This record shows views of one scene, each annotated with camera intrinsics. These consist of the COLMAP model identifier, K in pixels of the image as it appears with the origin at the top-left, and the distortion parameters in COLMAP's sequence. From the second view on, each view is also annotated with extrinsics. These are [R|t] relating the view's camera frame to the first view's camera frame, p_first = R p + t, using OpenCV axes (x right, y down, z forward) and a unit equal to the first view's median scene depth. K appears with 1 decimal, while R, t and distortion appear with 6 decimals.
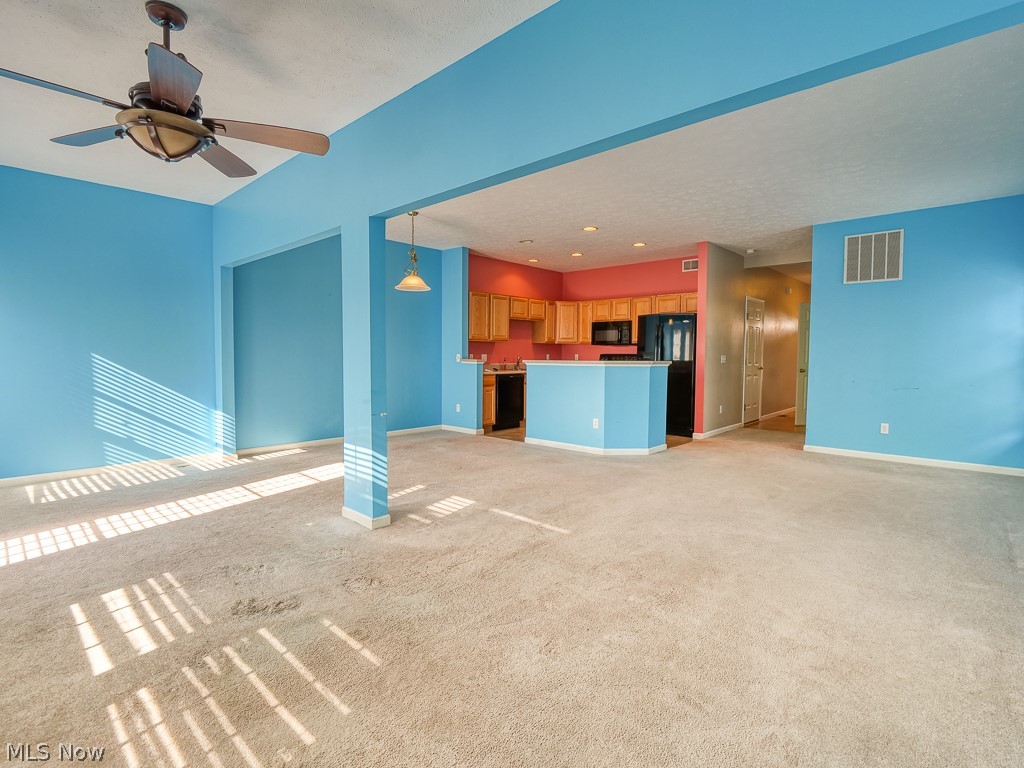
lens RADIAL K [[504.8, 0, 510.7], [0, 504.8, 380.0], [0, 0, 1]] dist [-0.016532, -0.000366]
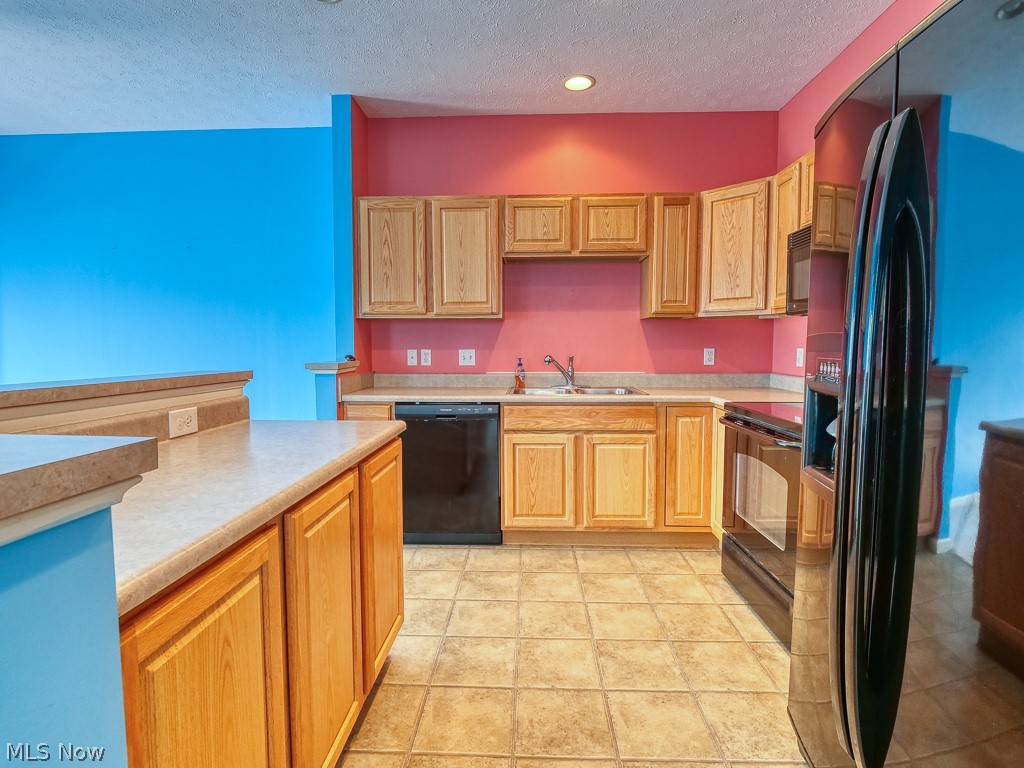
lens RADIAL K [[504.8, 0, 492.7], [0, 504.8, 378.2], [0, 0, 1]] dist [-0.016532, -0.000366]
pose [[0.628138, 0.043498, -0.776885, 0.433780], [-0.034679, 0.999009, 0.027895, -0.058015], [0.777328, 0.009420, 0.629025, 1.102710]]
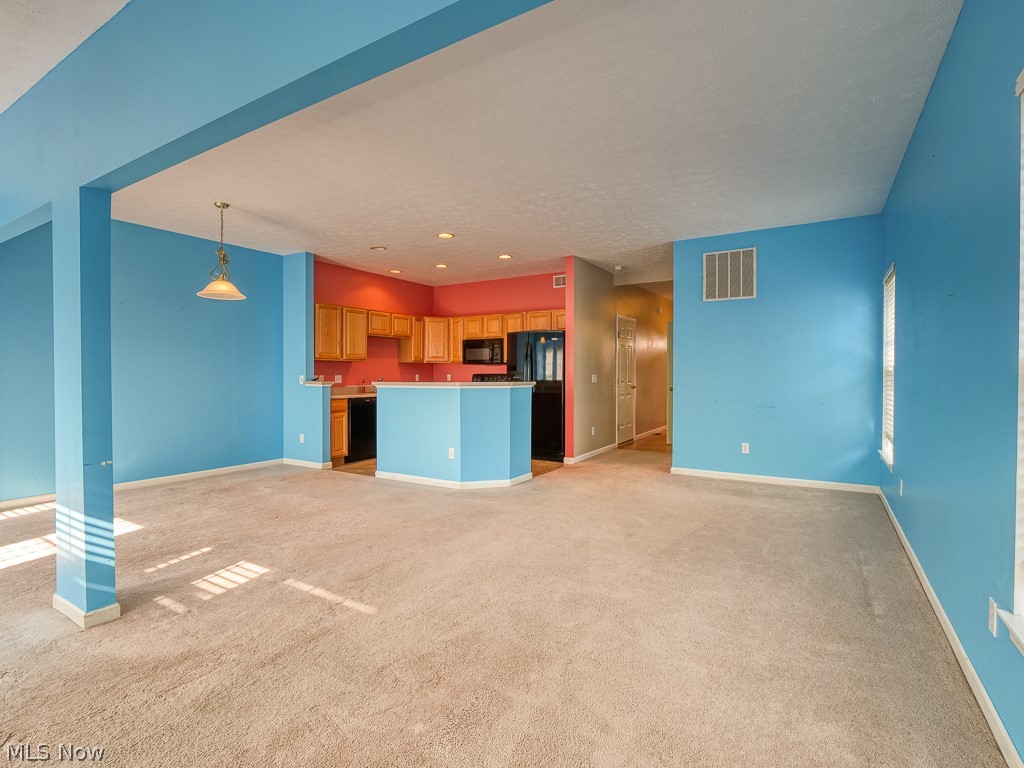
lens RADIAL K [[504.8, 0, 513.7], [0, 504.8, 379.4], [0, 0, 1]] dist [-0.016532, -0.000366]
pose [[0.980179, -0.008885, 0.197913, 0.108106], [0.016590, 0.999166, -0.037305, -0.008786], [-0.197416, 0.039849, 0.979510, 0.117512]]
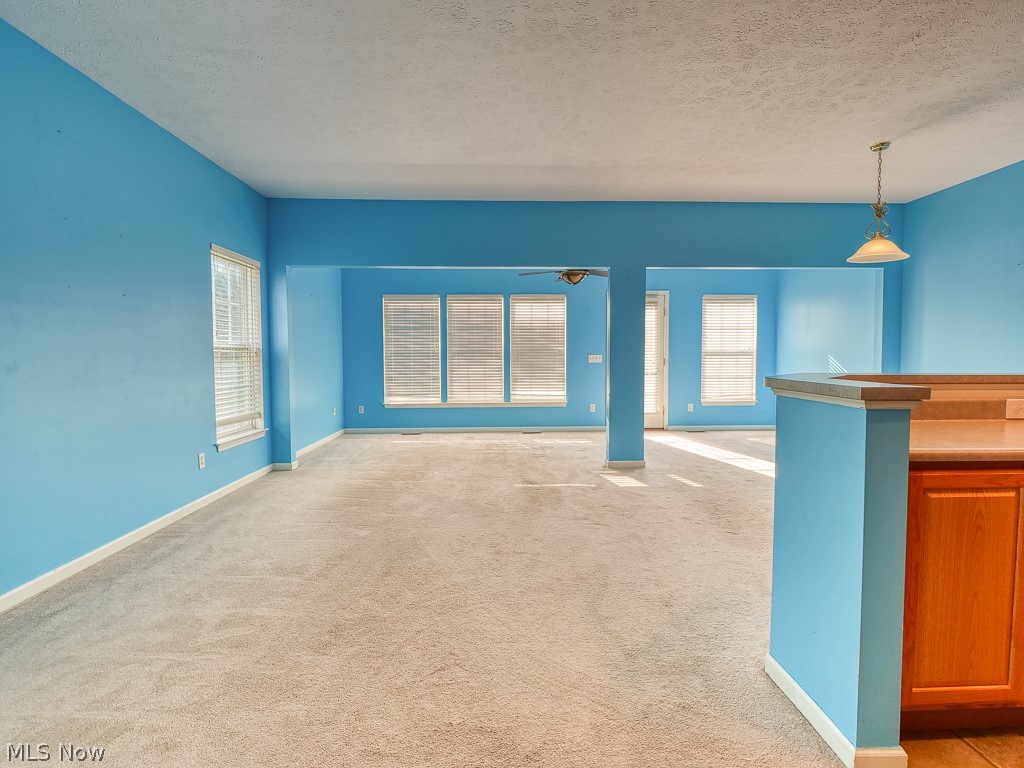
lens RADIAL K [[504.8, 0, 518.6], [0, 504.8, 381.0], [0, 0, 1]] dist [-0.016532, -0.000366]
pose [[-0.713509, 0.036286, -0.699705, 0.789713], [-0.034105, 0.995676, 0.086413, -0.060461], [0.699815, 0.085520, -0.709186, 1.176832]]
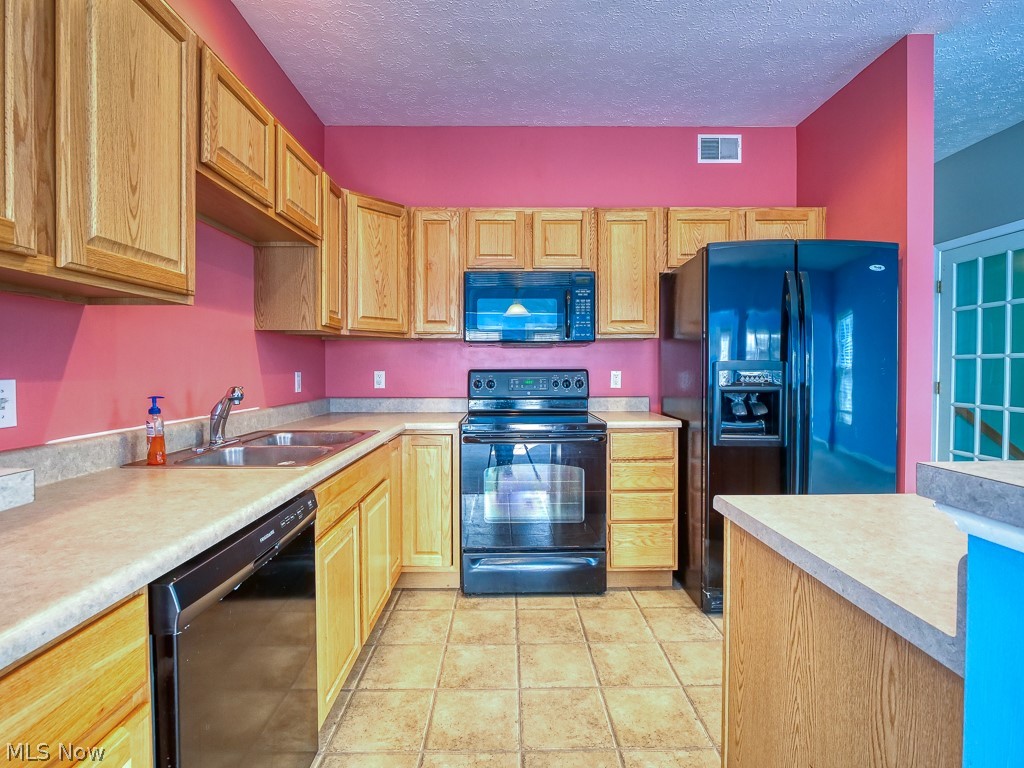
lens RADIAL K [[504.8, 0, 518.5], [0, 504.8, 378.1], [0, 0, 1]] dist [-0.016532, -0.000366]
pose [[0.721176, -0.022365, 0.692391, -0.062113], [0.044318, 0.998921, -0.013894, -0.063771], [-0.691333, 0.040706, 0.721389, 1.179953]]
